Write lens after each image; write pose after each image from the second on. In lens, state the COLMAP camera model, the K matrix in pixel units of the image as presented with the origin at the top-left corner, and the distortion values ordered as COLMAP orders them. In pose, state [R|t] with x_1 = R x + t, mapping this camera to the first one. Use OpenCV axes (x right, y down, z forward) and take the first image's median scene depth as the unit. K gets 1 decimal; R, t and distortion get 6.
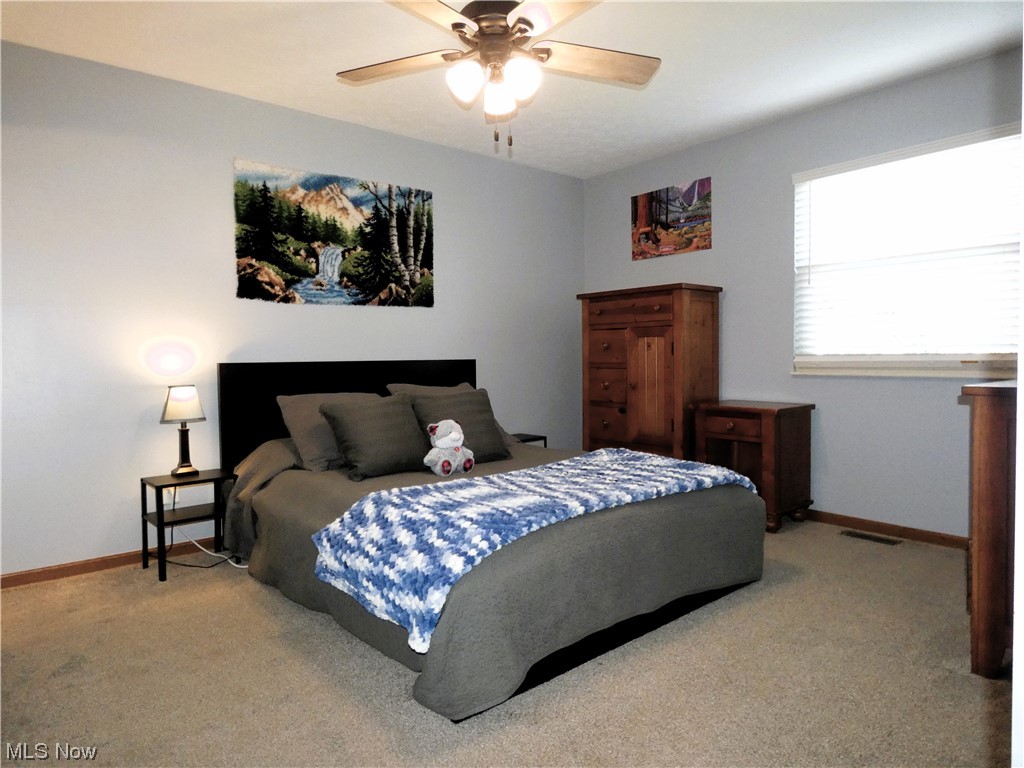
lens RADIAL K [[617.1, 0, 511.3], [0, 617.1, 384.7], [0, 0, 1]] dist [-0.010934, 0.005604]
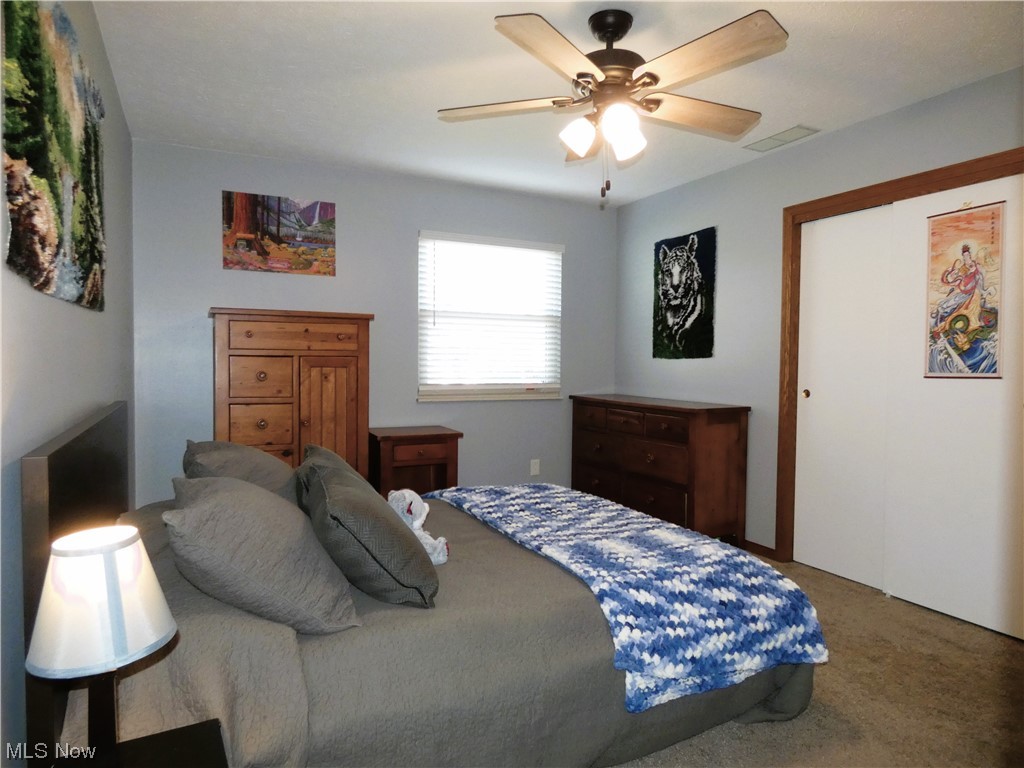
lens RADIAL K [[617.1, 0, 504.2], [0, 617.1, 382.0], [0, 0, 1]] dist [-0.010934, 0.005604]
pose [[0.251150, -0.018292, 0.967775, -0.562539], [0.031064, 0.999459, 0.010830, -0.055189], [-0.967450, 0.027343, 0.251582, 0.498232]]
